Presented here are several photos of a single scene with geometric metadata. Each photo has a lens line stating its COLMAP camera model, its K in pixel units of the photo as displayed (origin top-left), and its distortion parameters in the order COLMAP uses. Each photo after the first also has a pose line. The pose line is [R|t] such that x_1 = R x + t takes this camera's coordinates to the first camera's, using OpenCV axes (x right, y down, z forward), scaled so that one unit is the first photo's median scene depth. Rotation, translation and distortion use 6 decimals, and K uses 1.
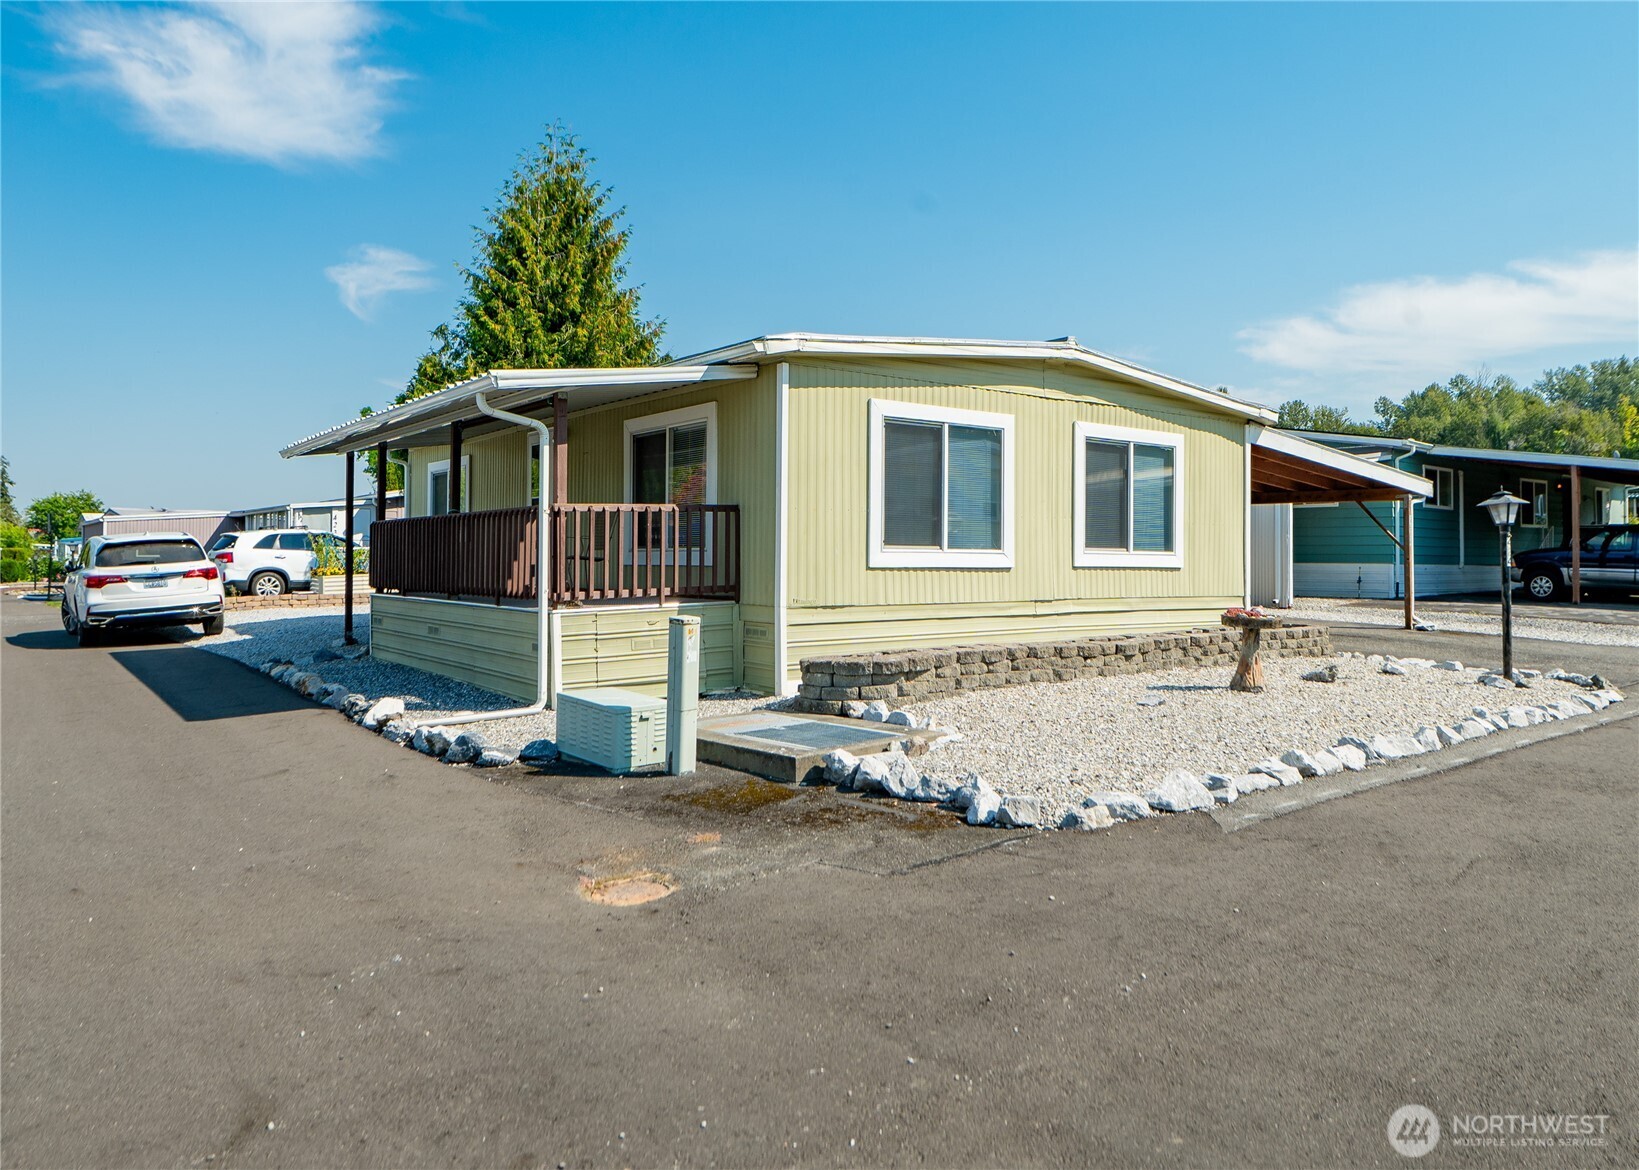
lens RADIAL K [[1144.5, 0, 852.7], [0, 1144.5, 511.2], [0, 0, 1]] dist [-0.007512, 0.005659]
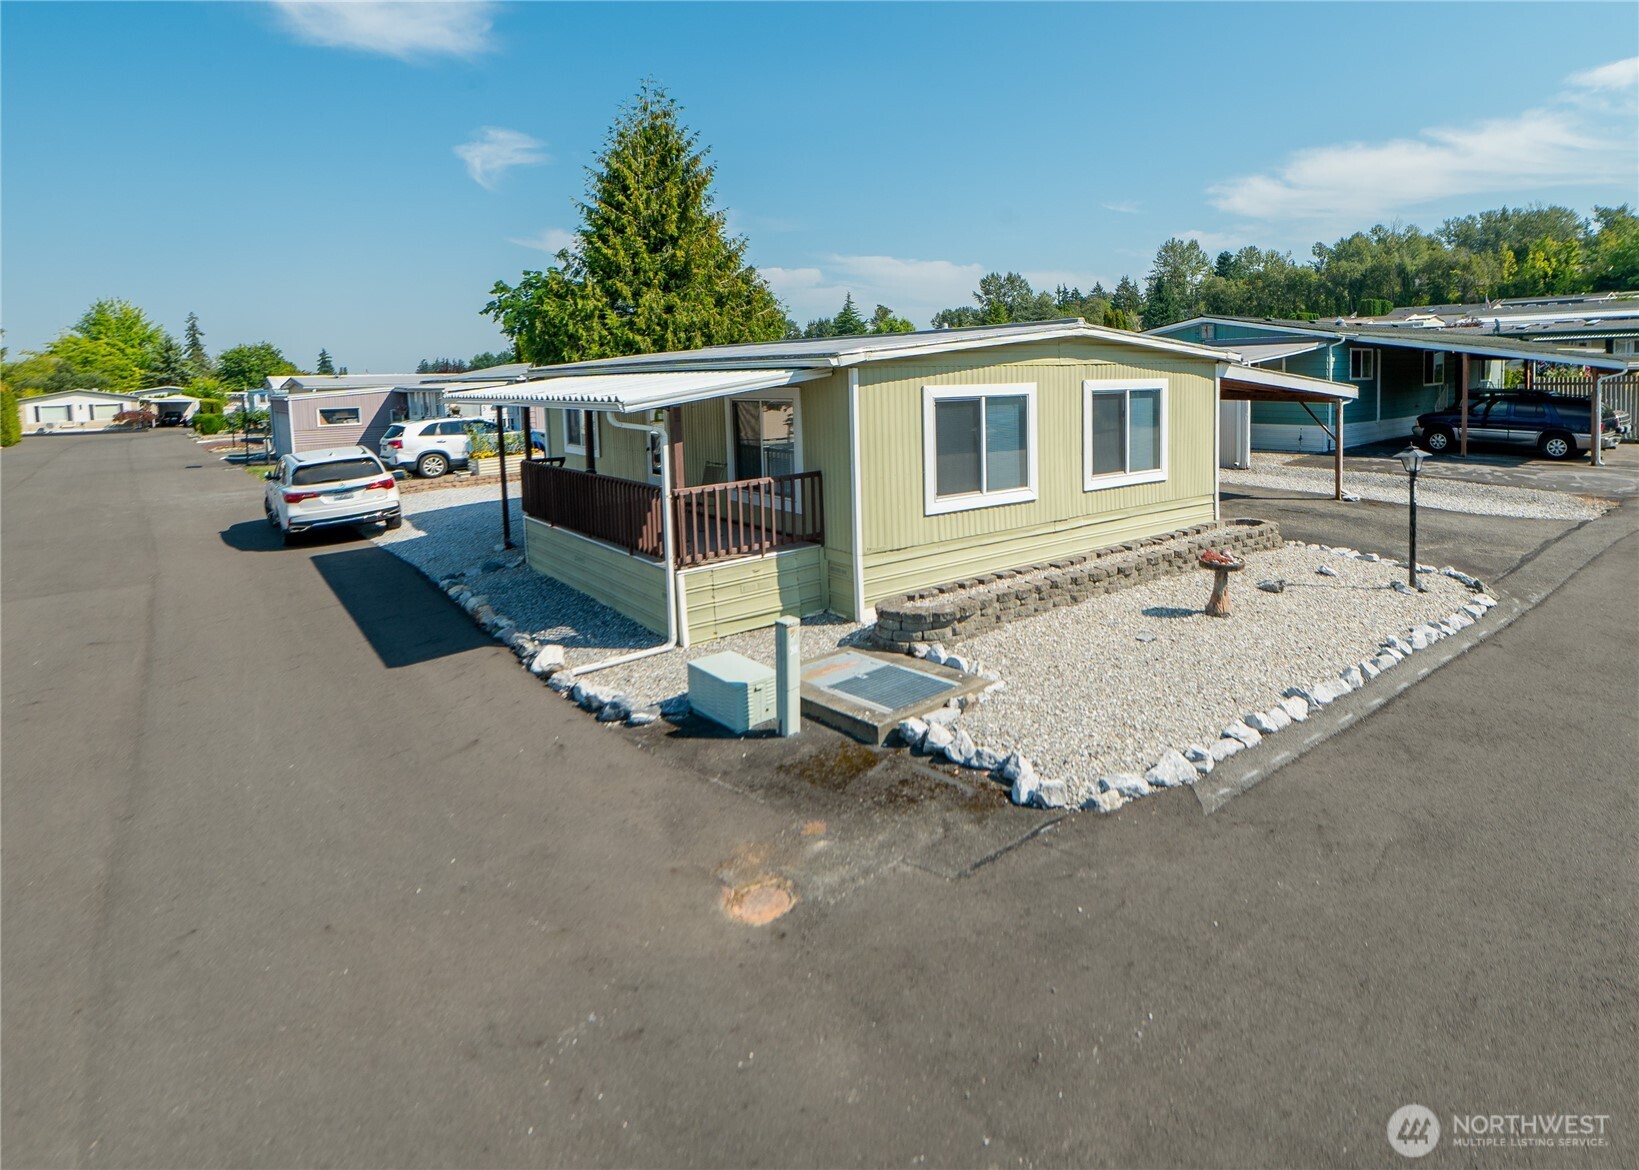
lens RADIAL K [[908.8, 0, 946.5], [0, 908.8, 436.4], [0, 0, 1]] dist [0.000783, -0.003774]
pose [[0.998491, -0.029444, 0.046354, -0.007007], [0.024419, 0.994121, 0.105484, -0.150410], [-0.049188, -0.104193, 0.993340, 0.002356]]
